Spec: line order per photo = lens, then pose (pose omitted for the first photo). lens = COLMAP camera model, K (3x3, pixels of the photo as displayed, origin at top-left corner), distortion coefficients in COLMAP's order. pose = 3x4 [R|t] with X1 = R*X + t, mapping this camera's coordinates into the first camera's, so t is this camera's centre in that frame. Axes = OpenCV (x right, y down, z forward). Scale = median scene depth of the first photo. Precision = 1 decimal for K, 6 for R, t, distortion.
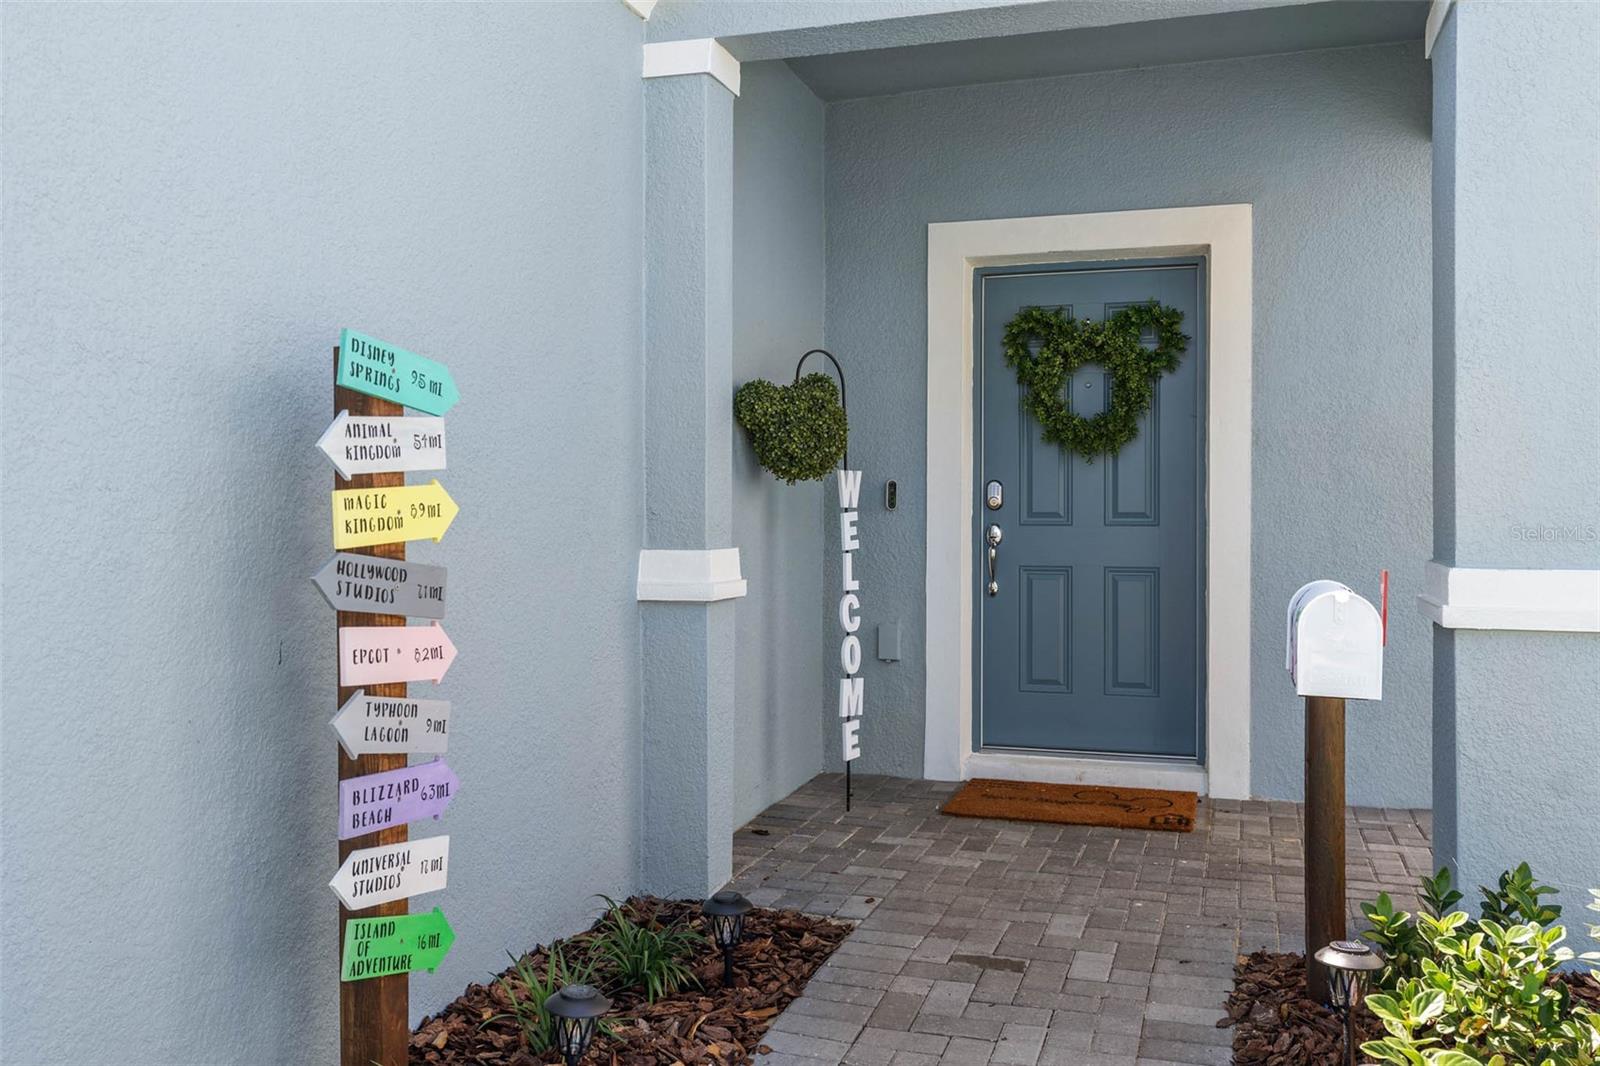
lens RADIAL K [[1349.0, 0, 801.6], [0, 1349.0, 529.6], [0, 0, 1]] dist [0.009099, 0.002213]
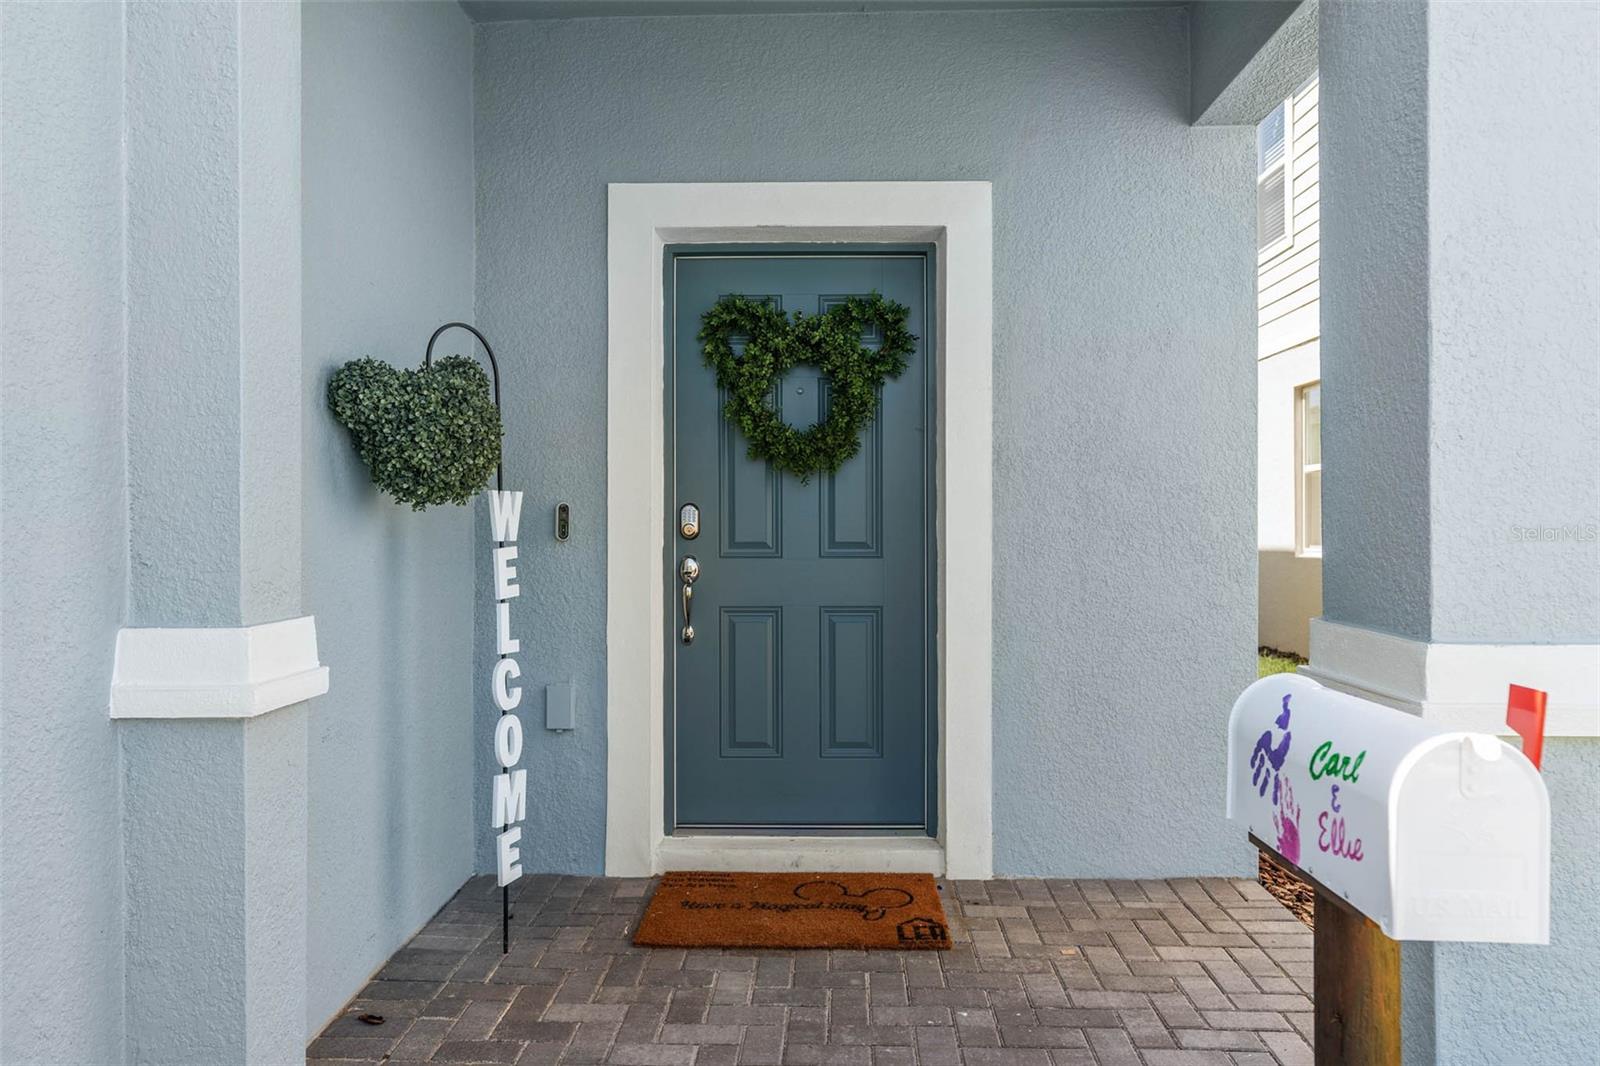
lens RADIAL K [[1113.4, 0, 800.5], [0, 1113.4, 527.2], [0, 0, 1]] dist [0.000459, -0.000952]
pose [[0.960514, -0.003166, 0.278215, 0.020368], [0.006198, 0.999931, -0.010018, -0.016442], [-0.278164, 0.011346, 0.960467, 0.361818]]
